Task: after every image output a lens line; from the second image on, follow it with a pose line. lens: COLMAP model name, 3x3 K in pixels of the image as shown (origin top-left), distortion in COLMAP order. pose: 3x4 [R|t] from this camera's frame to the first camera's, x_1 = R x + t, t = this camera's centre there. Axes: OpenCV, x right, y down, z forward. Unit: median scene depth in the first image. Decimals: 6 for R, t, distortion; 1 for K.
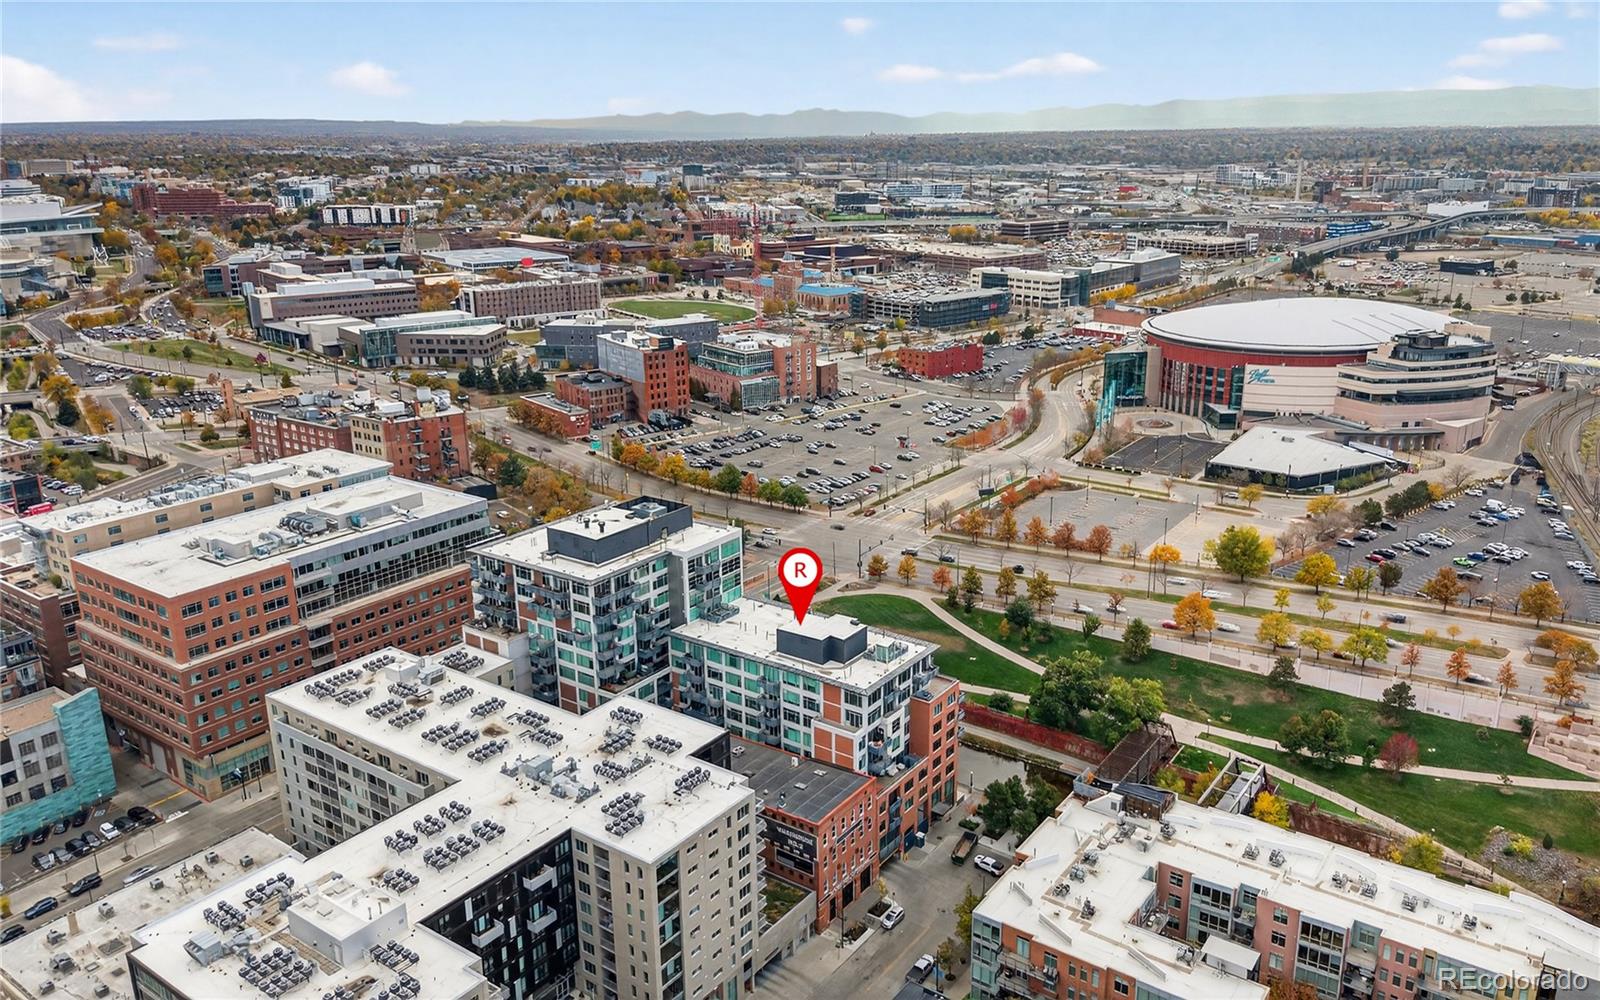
lens RADIAL K [[1247.2, 0, 798.9], [0, 1247.2, 527.6], [0, 0, 1]] dist [0.201485, -0.335239]
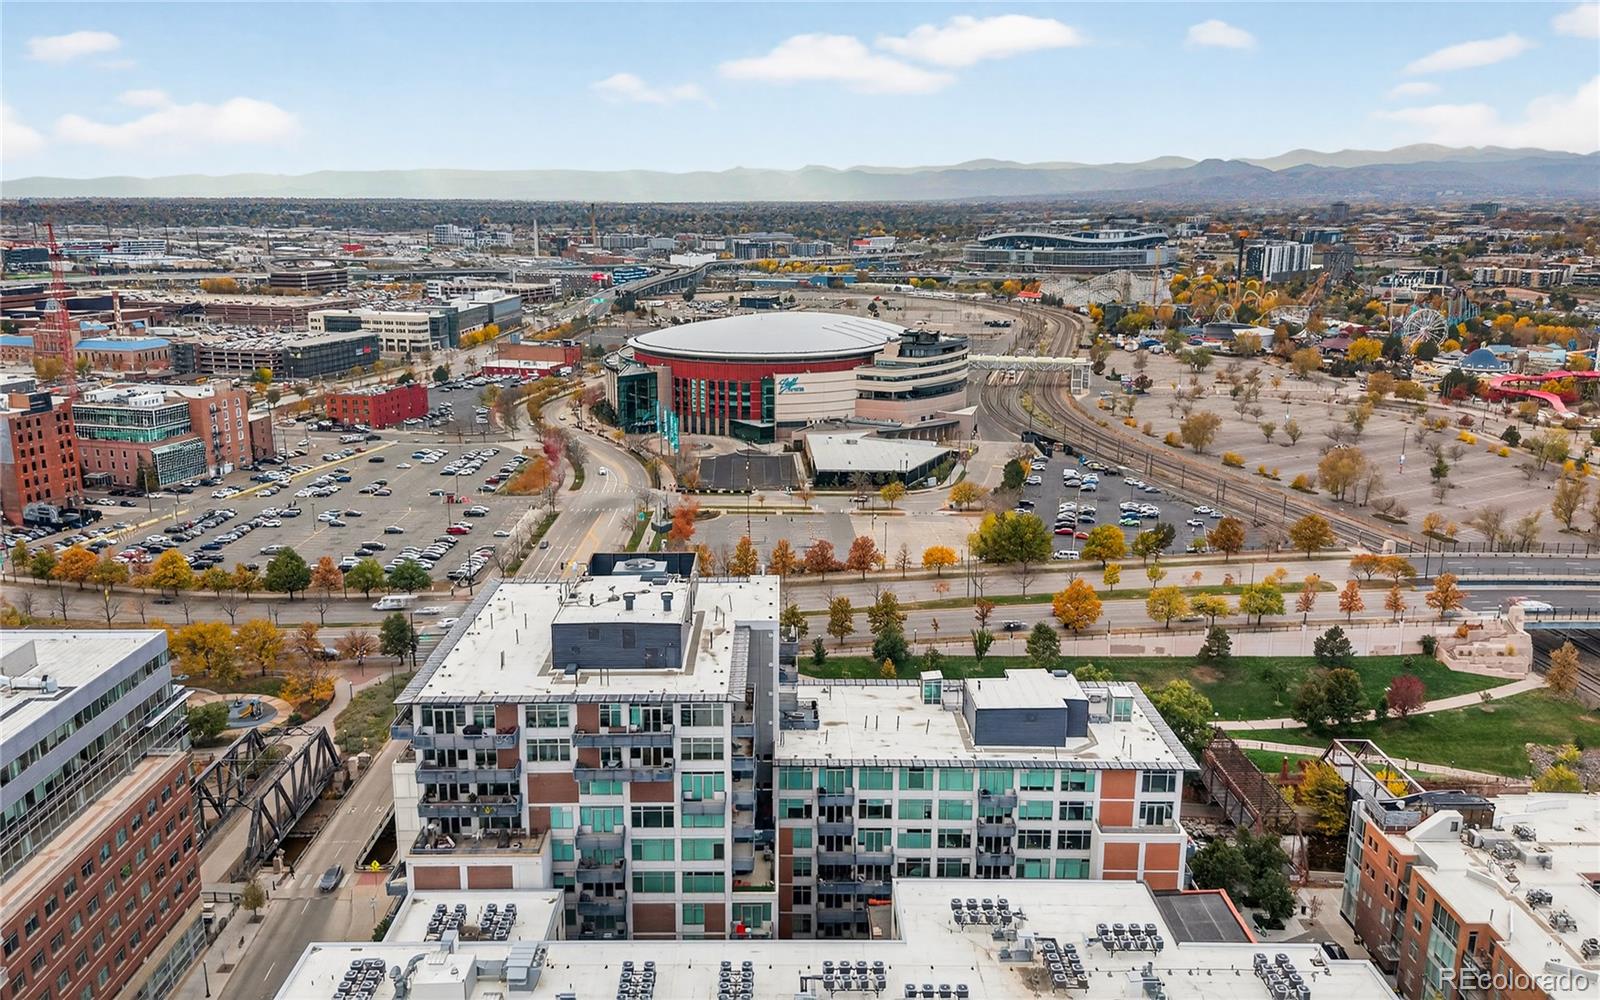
lens RADIAL K [[1247.2, 0, 798.9], [0, 1247.2, 527.6], [0, 0, 1]] dist [0.201485, -0.335239]
pose [[0.799022, -0.143137, 0.584017, -0.206556], [0.177333, 0.984150, -0.001413, -0.010479], [-0.574557, 0.104695, 0.811741, 0.247350]]
